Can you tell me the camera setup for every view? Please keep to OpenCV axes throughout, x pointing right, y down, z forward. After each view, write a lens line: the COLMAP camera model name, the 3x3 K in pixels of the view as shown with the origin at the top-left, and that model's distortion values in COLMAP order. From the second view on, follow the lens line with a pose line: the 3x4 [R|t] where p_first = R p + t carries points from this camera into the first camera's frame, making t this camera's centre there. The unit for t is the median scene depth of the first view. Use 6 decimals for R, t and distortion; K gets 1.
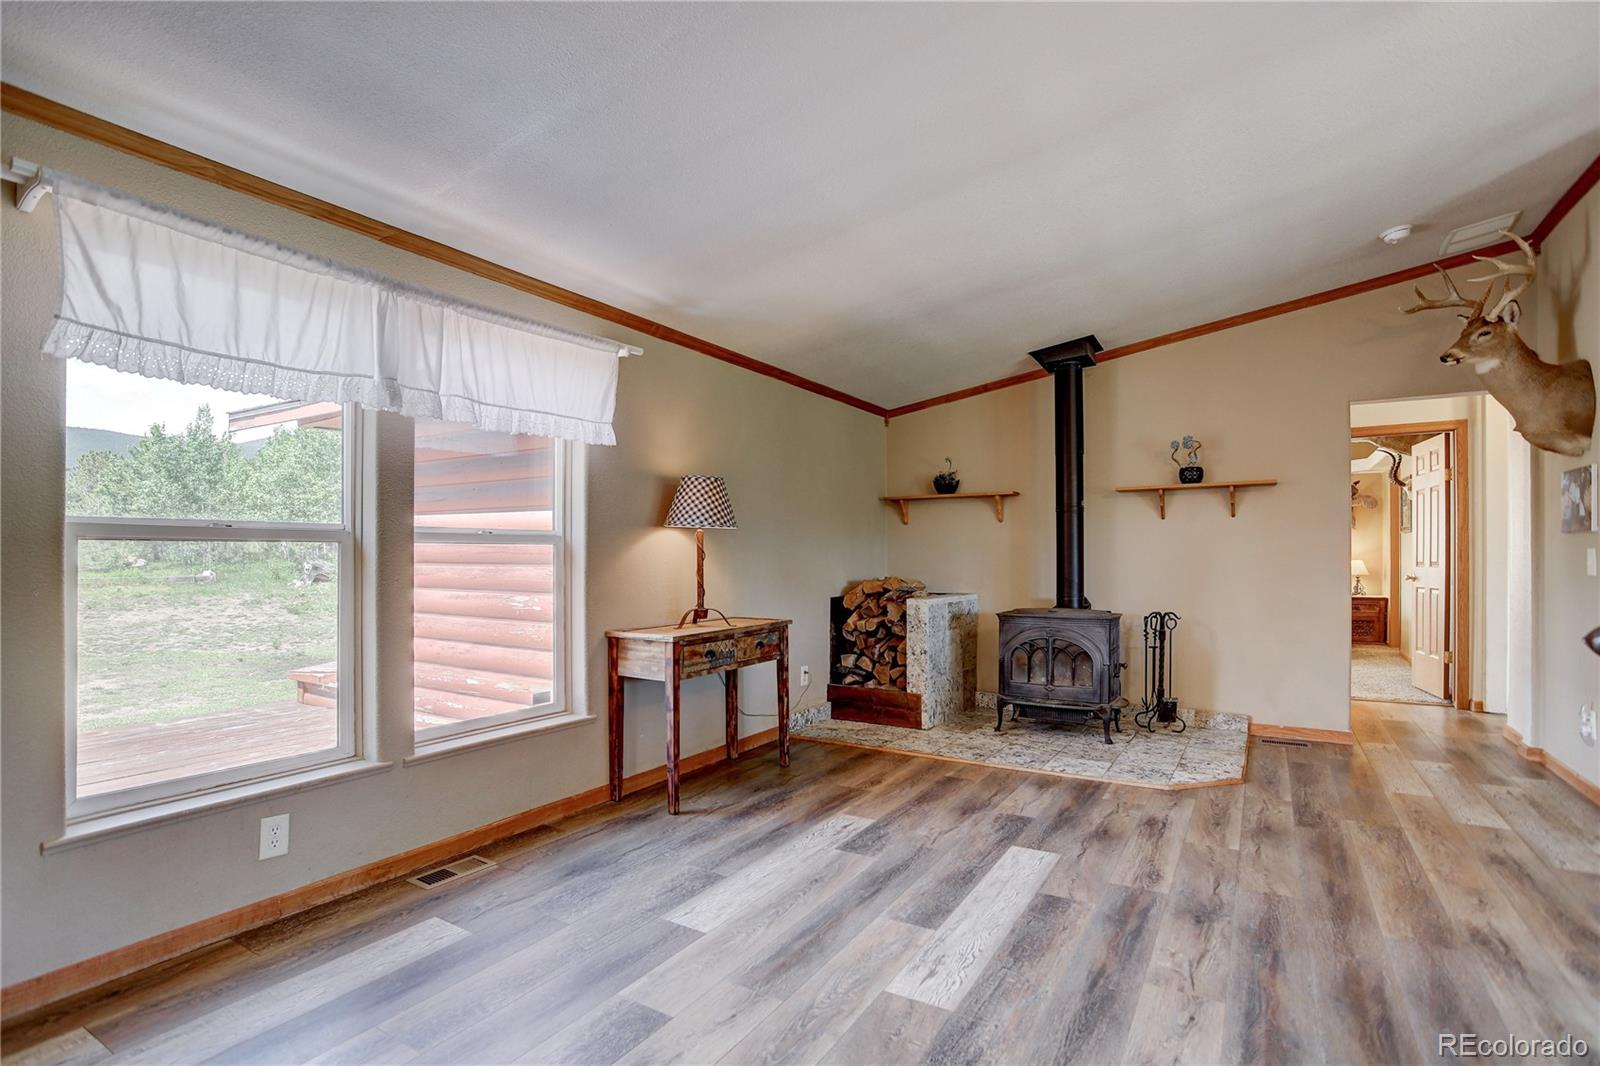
lens RADIAL K [[780.7, 0, 784.4], [0, 780.7, 540.6], [0, 0, 1]] dist [-0.041768, 0.010692]
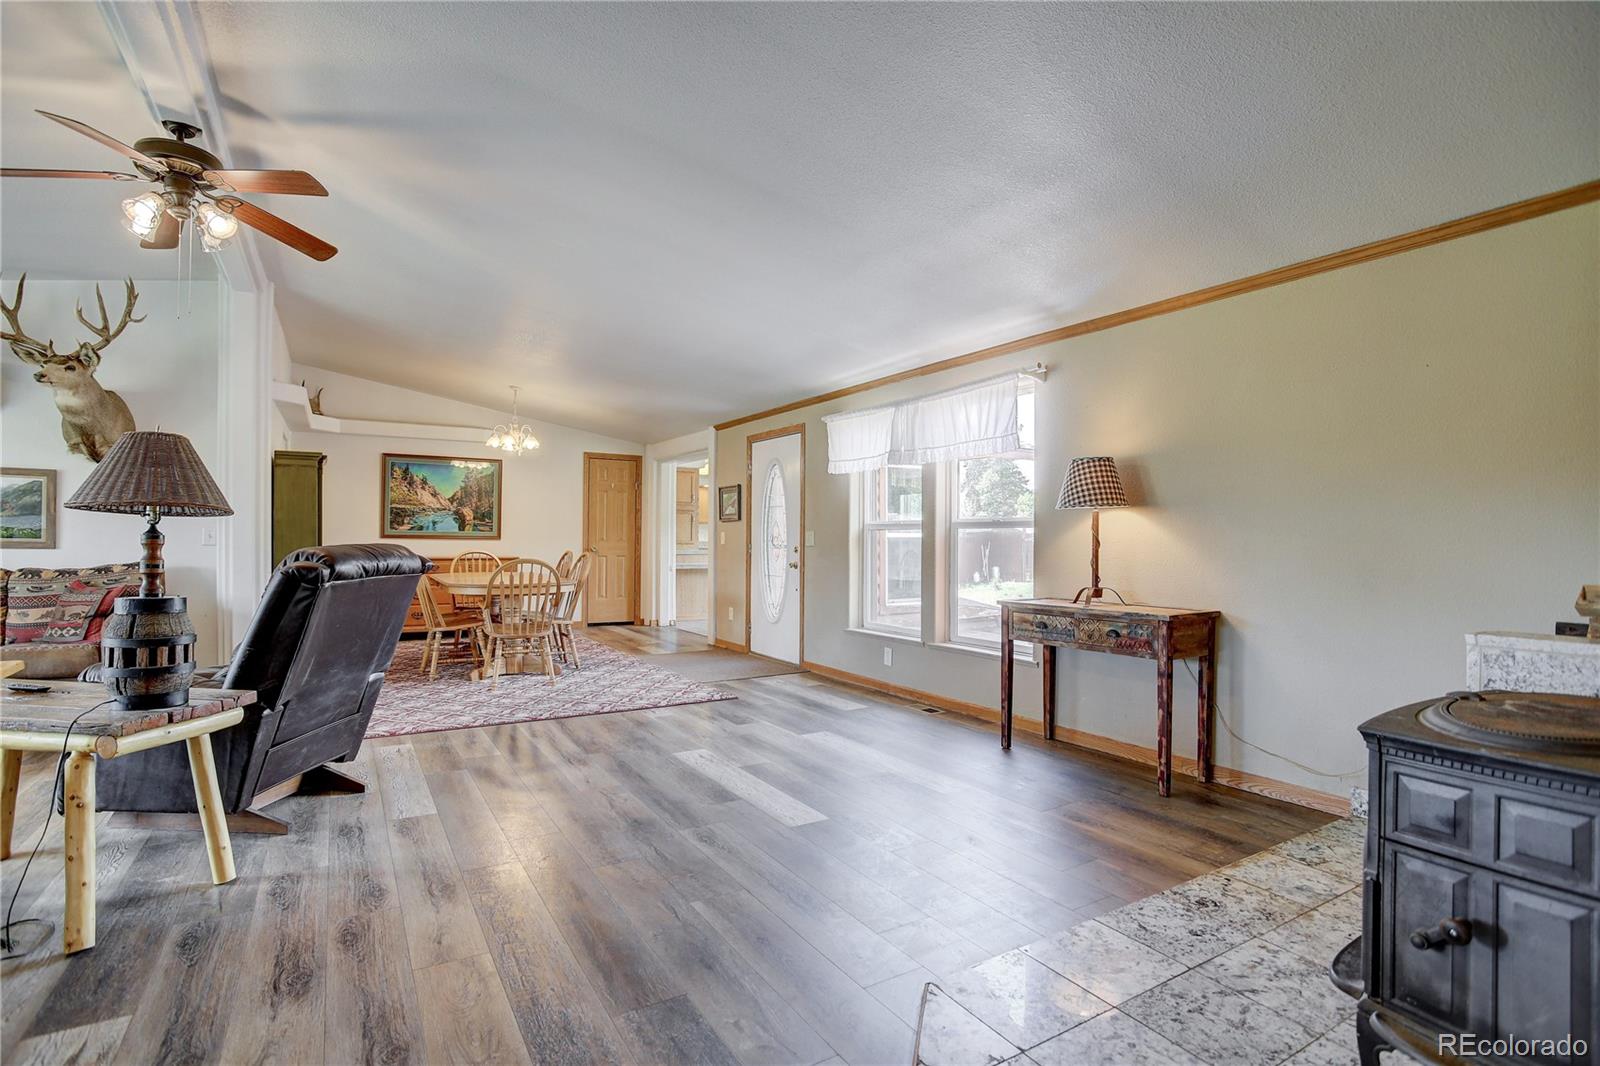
lens RADIAL K [[780.7, 0, 784.4], [0, 780.7, 540.6], [0, 0, 1]] dist [-0.041768, 0.010692]
pose [[-0.455339, -0.001359, -0.890317, 0.981410], [0.010725, 0.999918, -0.007011, 0.028698], [0.890254, -0.012741, -0.455287, 1.109804]]
